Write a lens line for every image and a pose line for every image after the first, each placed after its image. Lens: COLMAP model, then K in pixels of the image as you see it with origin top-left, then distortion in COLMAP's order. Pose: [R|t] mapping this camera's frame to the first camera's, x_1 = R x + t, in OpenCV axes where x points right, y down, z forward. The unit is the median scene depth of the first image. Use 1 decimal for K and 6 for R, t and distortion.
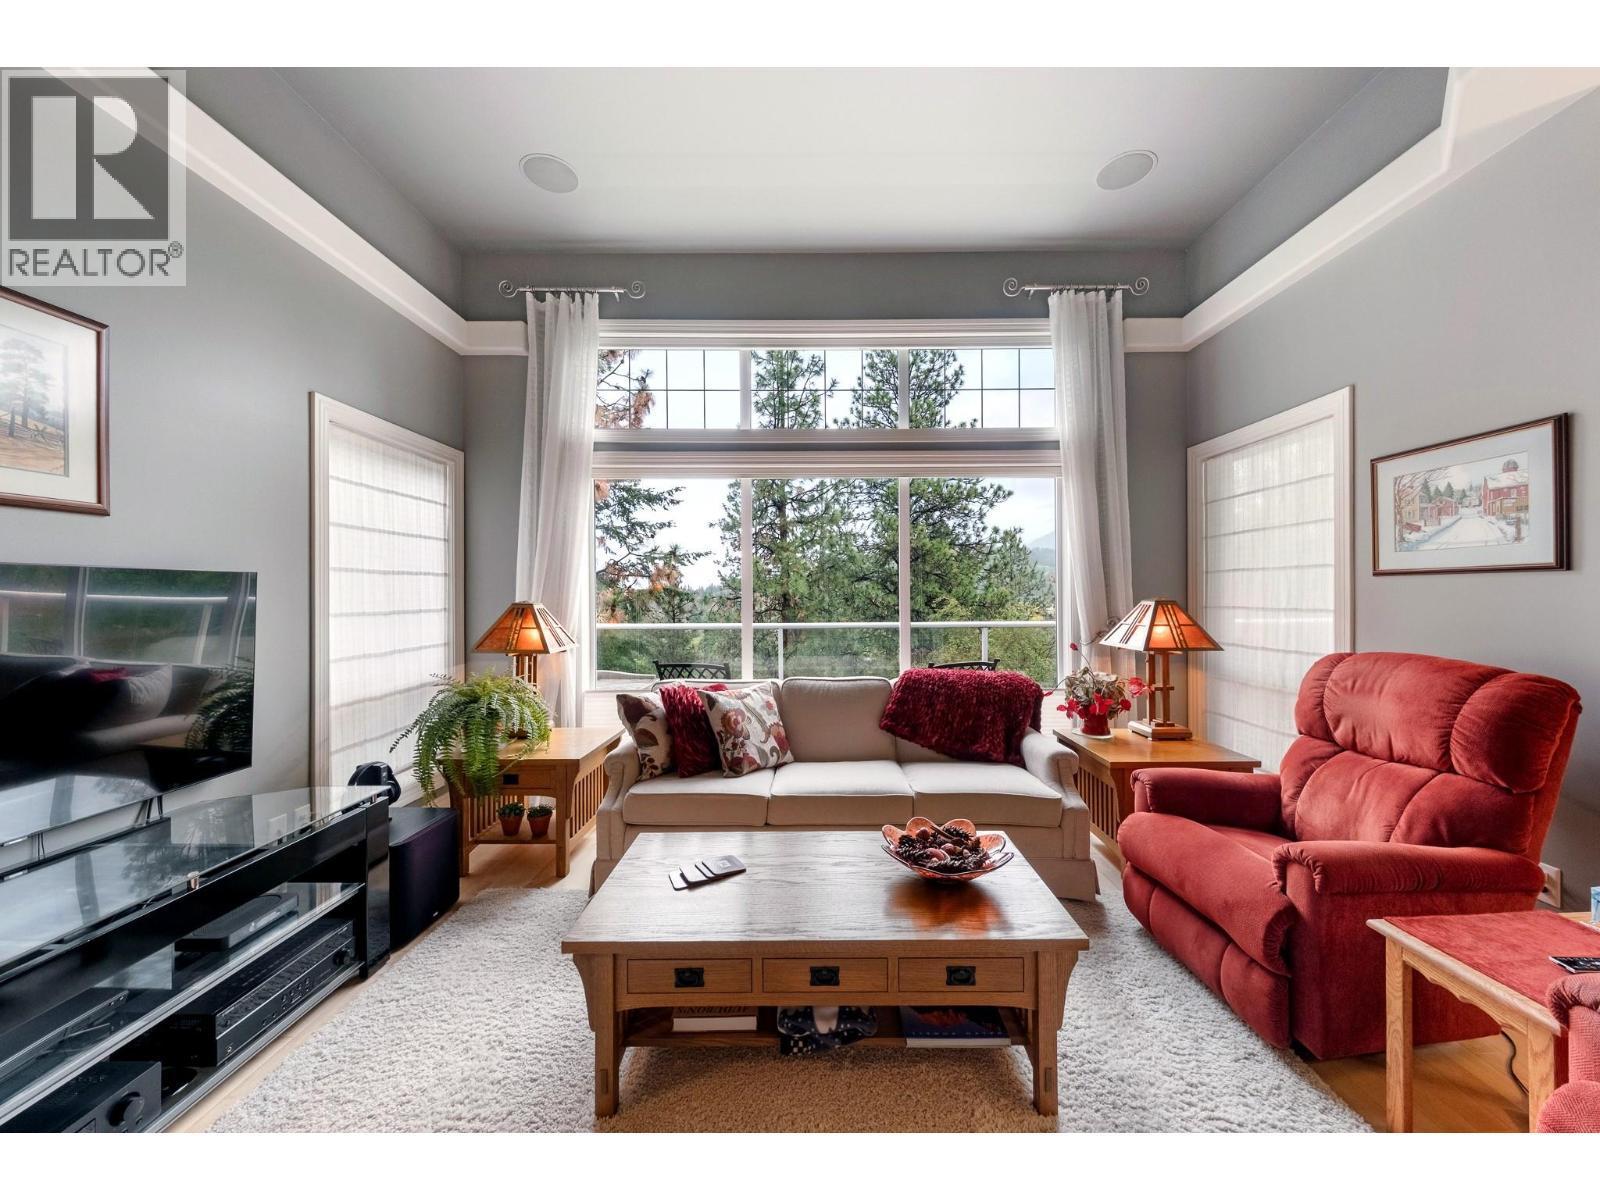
lens RADIAL K [[549.6, 0, 799.3], [0, 549.6, 594.1], [0, 0, 1]] dist [0.000363, -0.000125]
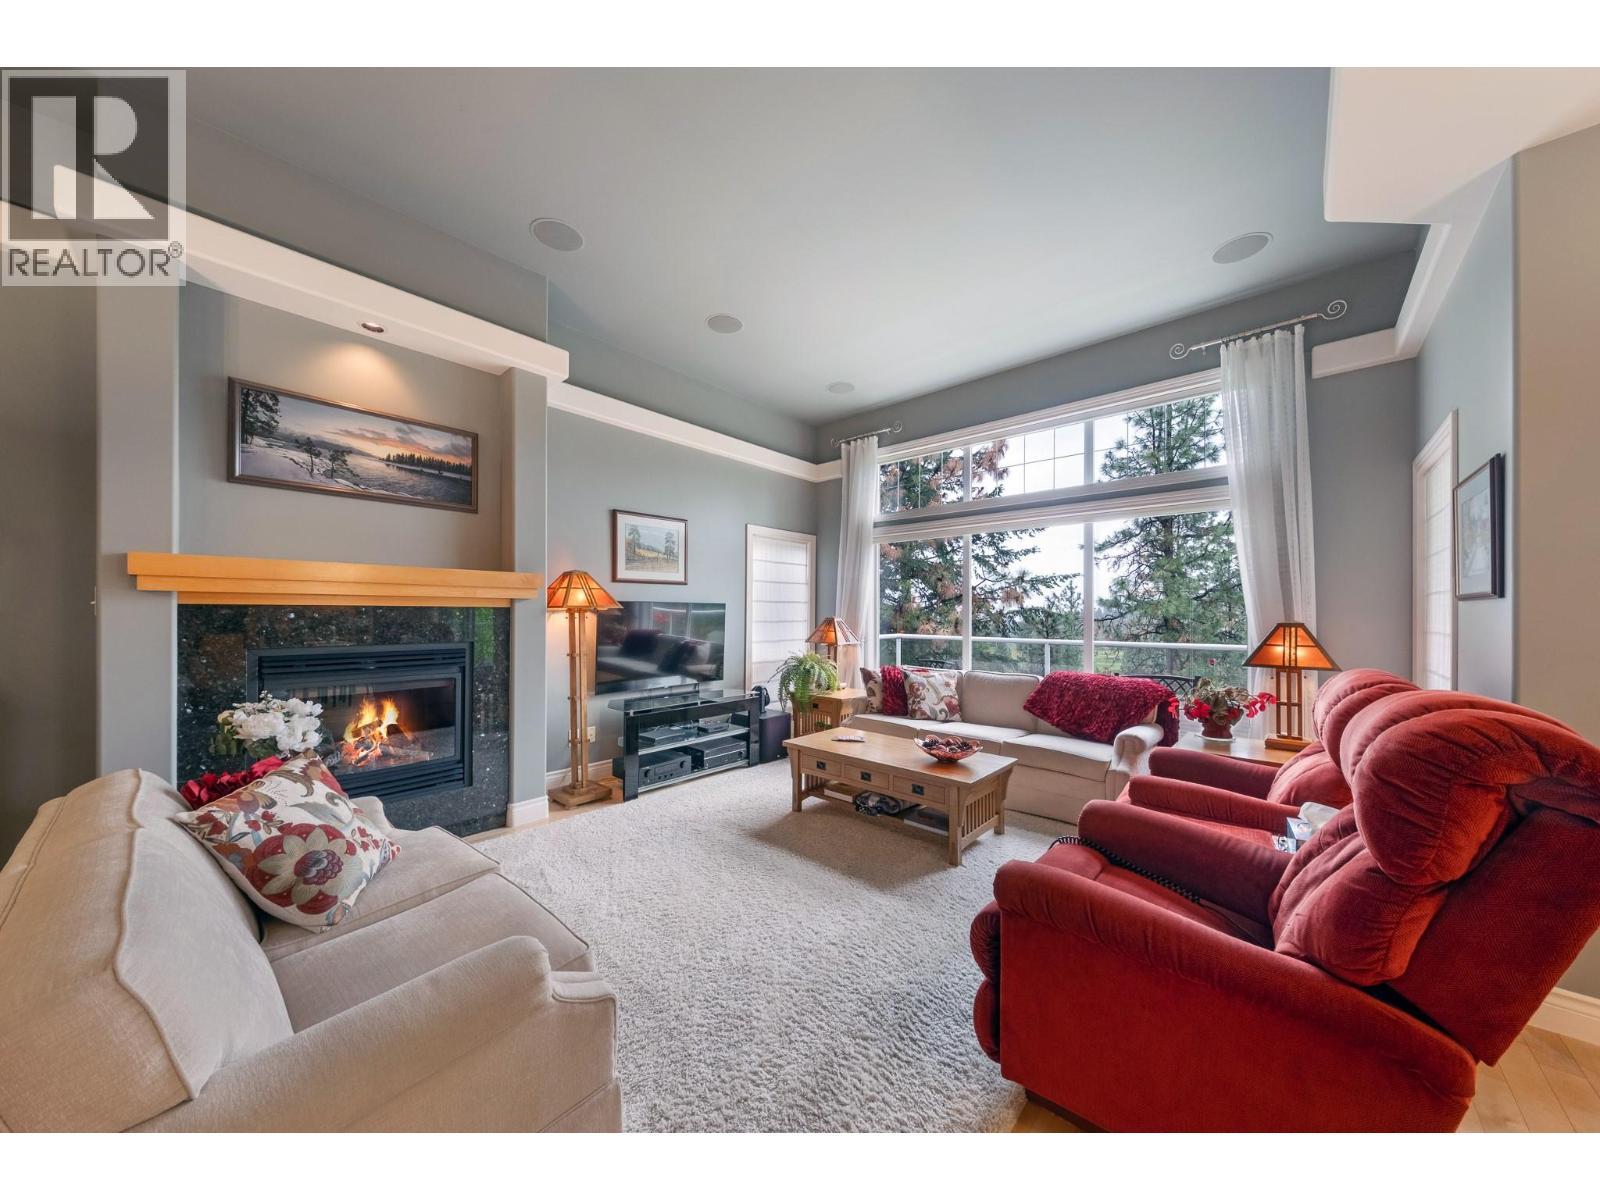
lens RADIAL K [[562.1, 0, 825.5], [0, 562.1, 616.8], [0, 0, 1]] dist [-0.000283, -0.000037]
pose [[0.760215, 0.013441, -0.649532, 0.761630], [-0.010460, 0.999910, 0.008449, -0.002915], [0.649587, 0.000371, 0.760287, -0.486114]]
